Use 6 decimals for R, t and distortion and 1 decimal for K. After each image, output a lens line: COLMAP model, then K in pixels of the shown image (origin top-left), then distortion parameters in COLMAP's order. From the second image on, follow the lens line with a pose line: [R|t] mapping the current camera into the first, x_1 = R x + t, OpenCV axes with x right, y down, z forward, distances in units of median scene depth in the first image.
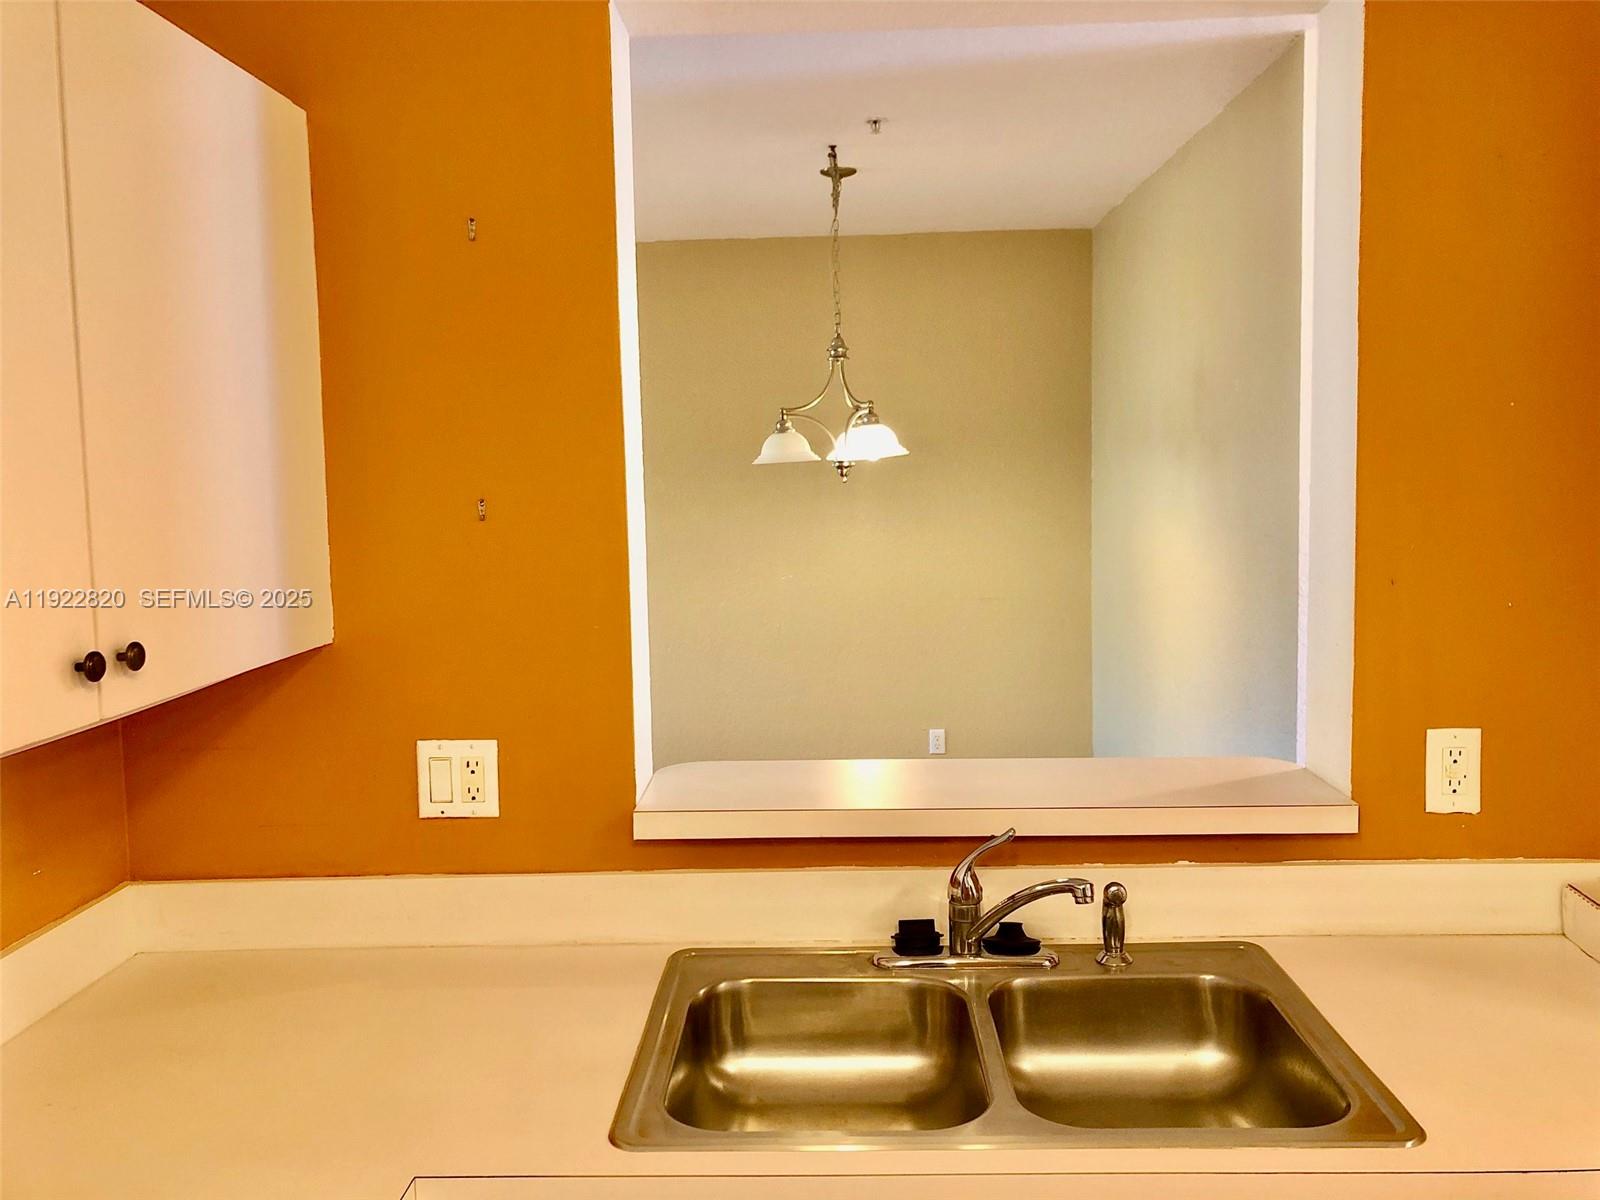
lens RADIAL K [[1314.2, 0, 809.2], [0, 1314.2, 591.6], [0, 0, 1]] dist [0.029959, -0.001144]
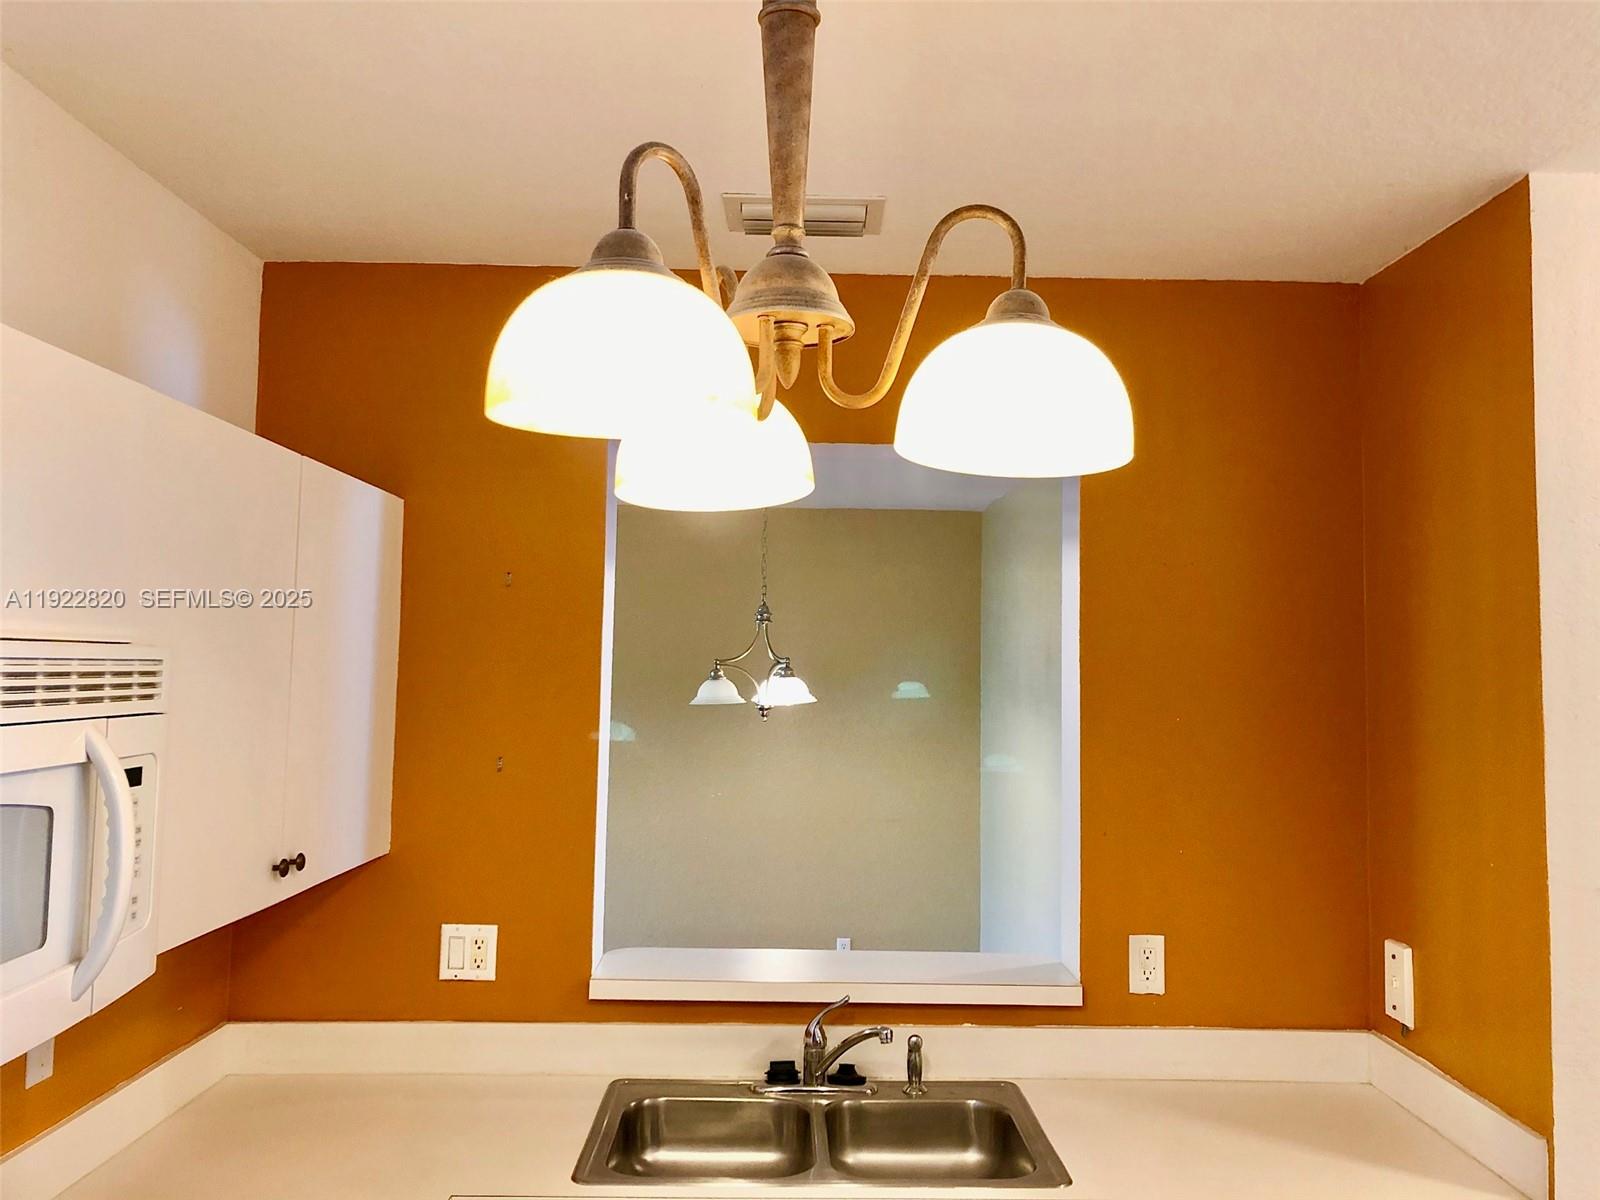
lens RADIAL K [[1312.2, 0, 808.0], [0, 1312.2, 581.1], [0, 0, 1]] dist [0.038801, -0.047535]
pose [[0.998432, 0.039116, 0.040043, 0.030628], [-0.032087, 0.986073, -0.163186, -0.035166], [-0.045868, 0.161646, 0.985782, -0.512423]]
